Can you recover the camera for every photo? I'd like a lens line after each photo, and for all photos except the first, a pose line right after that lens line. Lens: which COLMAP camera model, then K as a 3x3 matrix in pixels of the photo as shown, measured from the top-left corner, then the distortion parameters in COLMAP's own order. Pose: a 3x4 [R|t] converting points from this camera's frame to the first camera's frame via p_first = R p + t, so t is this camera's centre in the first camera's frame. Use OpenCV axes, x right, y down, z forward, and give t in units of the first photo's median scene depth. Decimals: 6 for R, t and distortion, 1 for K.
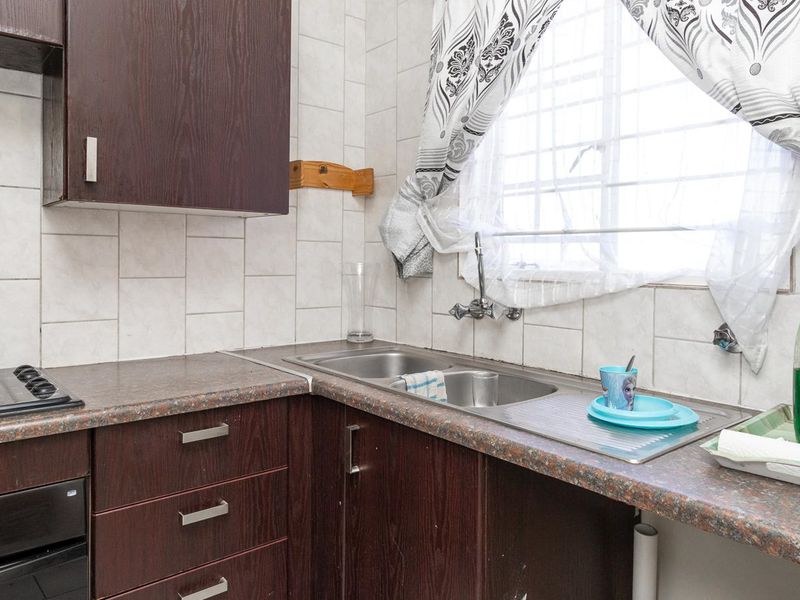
lens RADIAL K [[546.0, 0, 404.0], [0, 546.0, 295.5], [0, 0, 1]] dist [-0.021910, 0.003069]
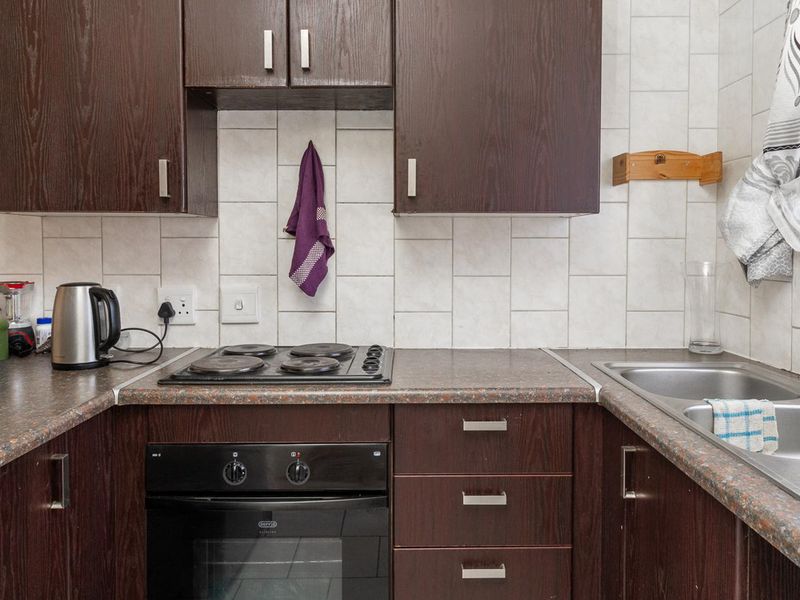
lens RADIAL K [[546.0, 0, 404.0], [0, 546.0, 295.5], [0, 0, 1]] dist [-0.021910, 0.003069]
pose [[0.782458, 0.039983, -0.621418, 0.133158], [-0.033536, 0.999194, 0.022063, -0.016130], [0.621799, 0.003576, 0.783168, 0.046491]]
